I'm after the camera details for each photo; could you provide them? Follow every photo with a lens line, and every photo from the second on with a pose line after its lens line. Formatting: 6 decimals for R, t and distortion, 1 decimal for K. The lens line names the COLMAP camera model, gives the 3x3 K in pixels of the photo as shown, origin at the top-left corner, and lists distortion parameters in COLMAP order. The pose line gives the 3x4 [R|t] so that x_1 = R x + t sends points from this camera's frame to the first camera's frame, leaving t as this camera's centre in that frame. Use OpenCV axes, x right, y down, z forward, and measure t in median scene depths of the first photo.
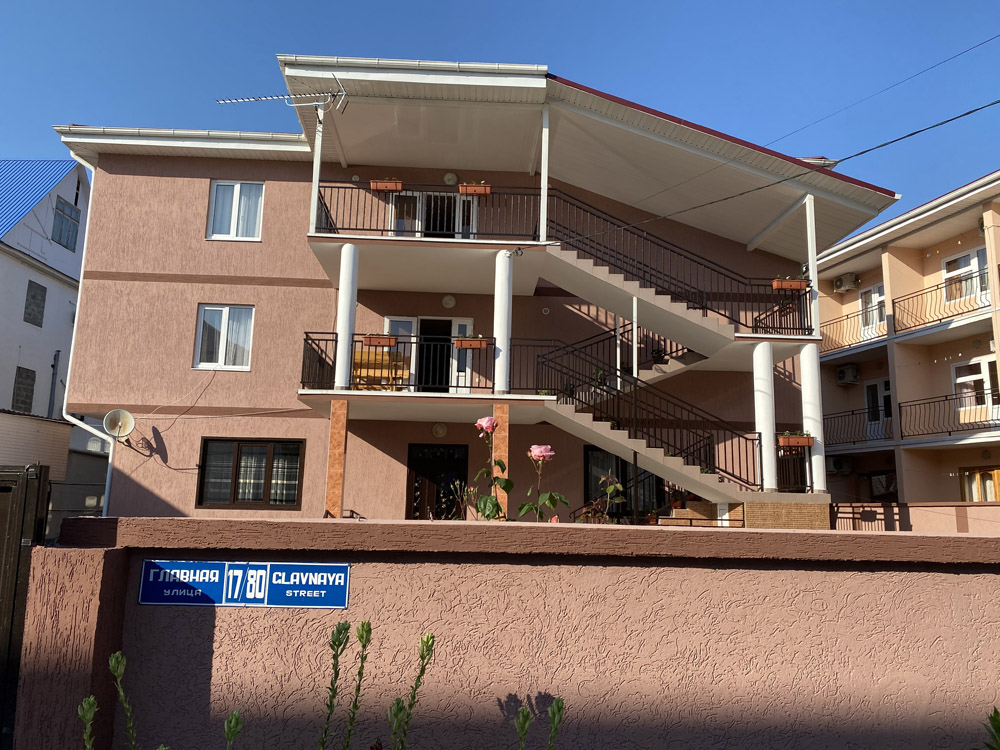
lens RADIAL K [[761.8, 0, 500.0], [0, 761.8, 375.0], [0, 0, 1]] dist [0.002077, -0.002038]
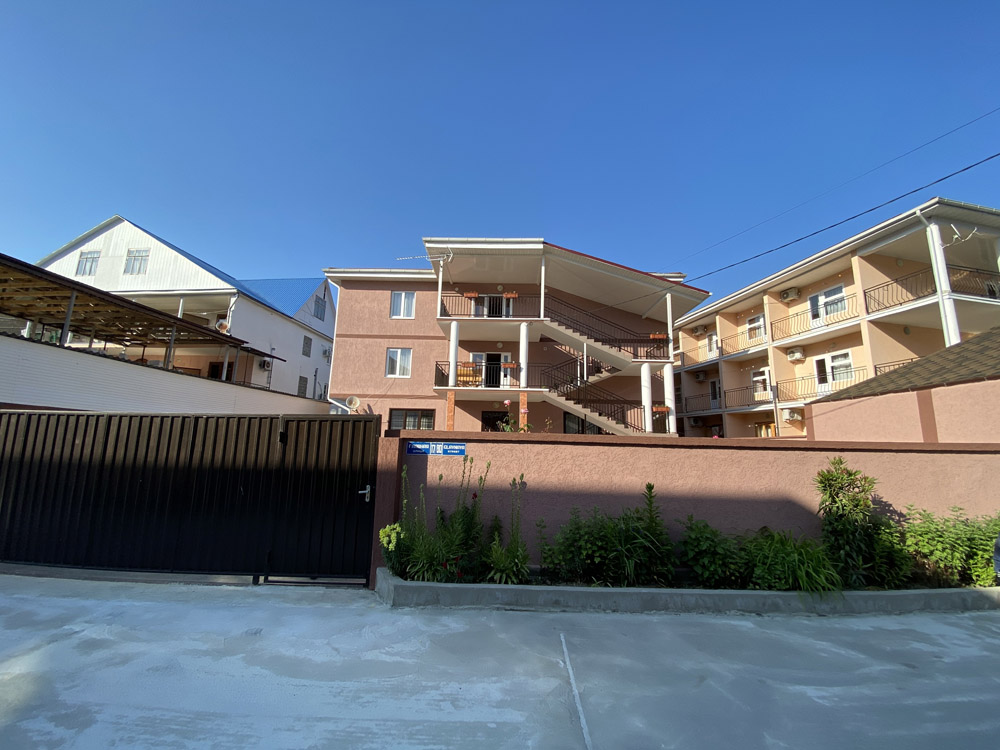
lens RADIAL K [[404.4, 0, 500.0], [0, 404.4, 375.0], [0, 0, 1]] dist [0.000279, -0.000009]
pose [[0.997305, -0.008638, -0.072855, 0.018158], [0.008512, 0.999962, -0.002030, -0.010818], [0.072870, 0.001404, 0.997340, -0.161146]]
